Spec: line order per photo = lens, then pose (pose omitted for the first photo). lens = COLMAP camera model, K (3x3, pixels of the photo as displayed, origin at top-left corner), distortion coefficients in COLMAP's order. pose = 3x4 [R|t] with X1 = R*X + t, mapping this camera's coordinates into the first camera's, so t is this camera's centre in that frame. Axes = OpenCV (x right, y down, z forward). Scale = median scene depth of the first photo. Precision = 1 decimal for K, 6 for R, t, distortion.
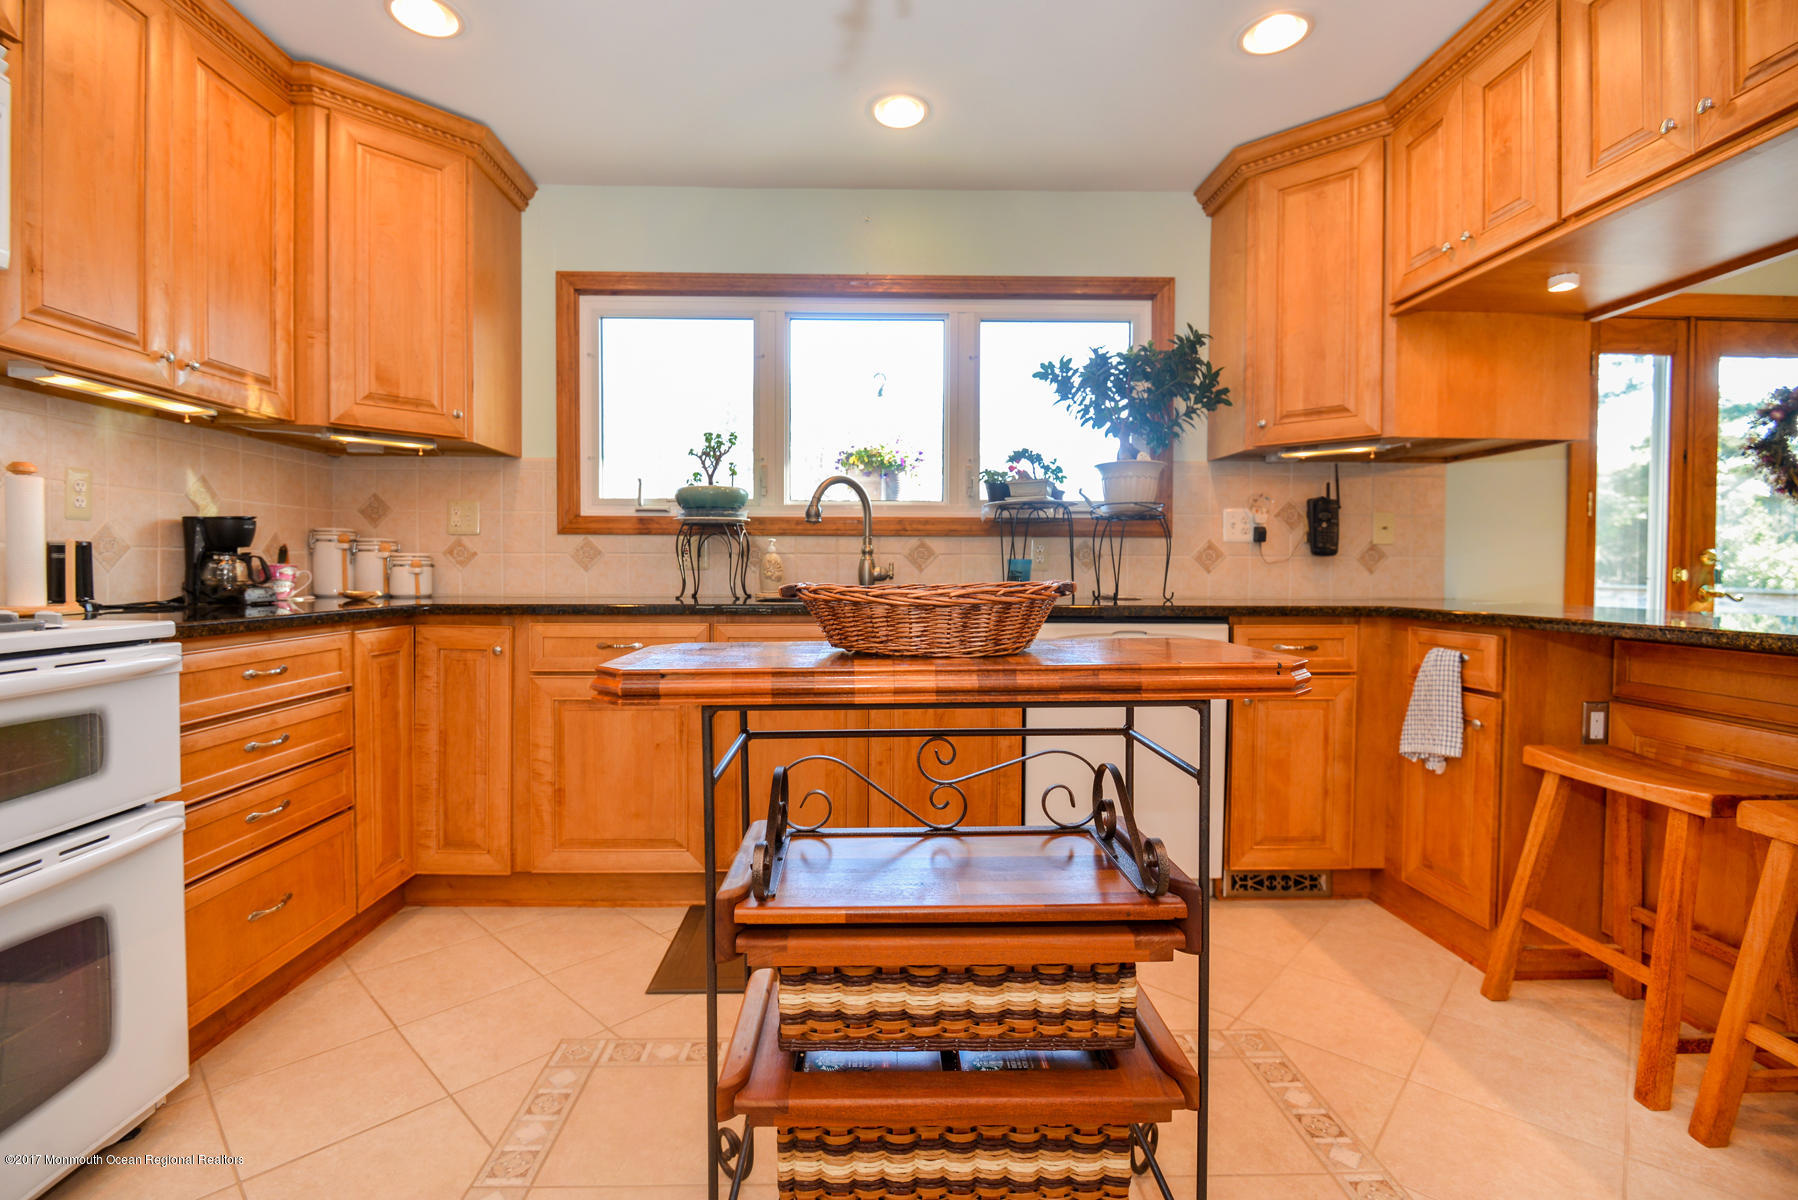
lens RADIAL K [[857.9, 0, 841.0], [0, 857.9, 622.0], [0, 0, 1]] dist [-0.019836, -0.004712]
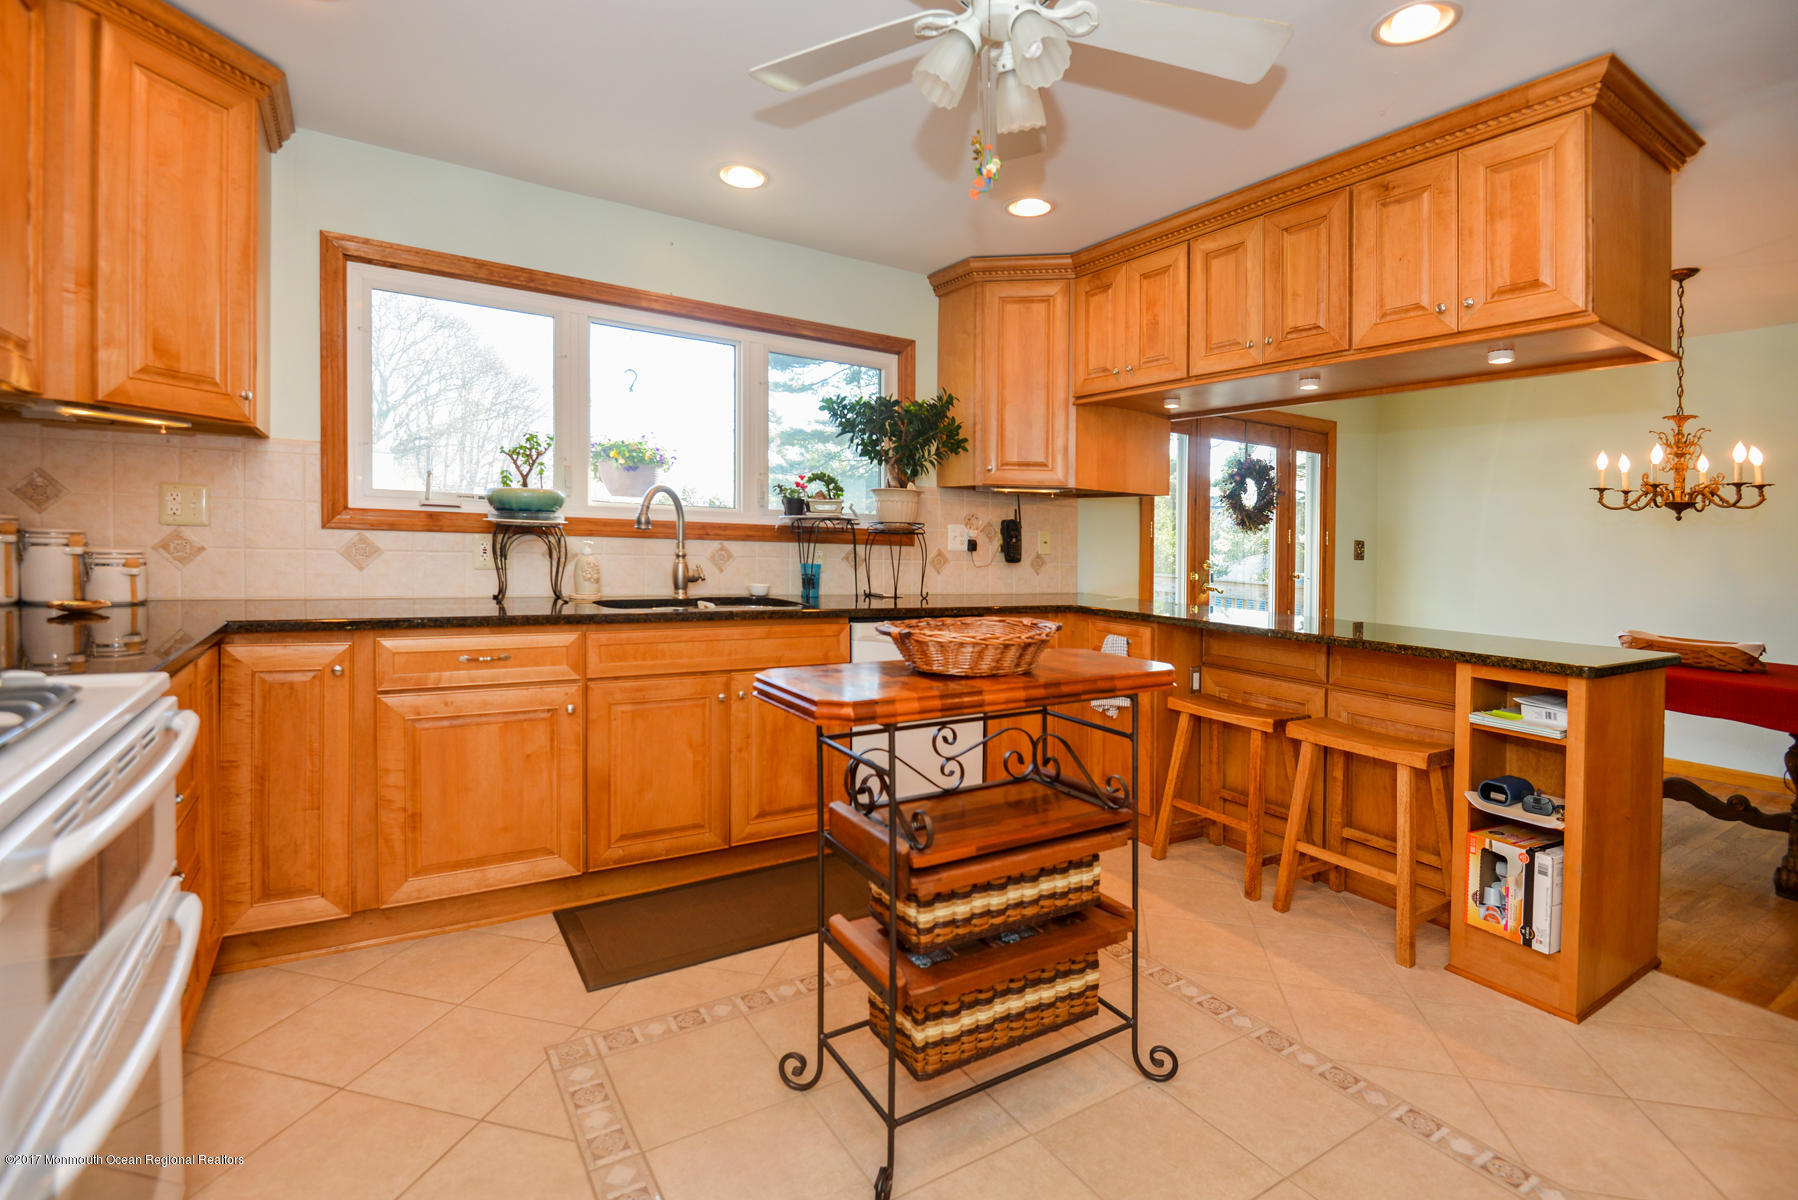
lens RADIAL K [[857.9, 0, 947.4], [0, 857.9, 569.5], [0, 0, 1]] dist [-0.019836, -0.004712]
pose [[0.834943, 0.007906, 0.550279, -0.341745], [0.003102, 0.999813, -0.019071, -0.051804], [-0.550327, 0.017630, 0.834763, -0.103377]]
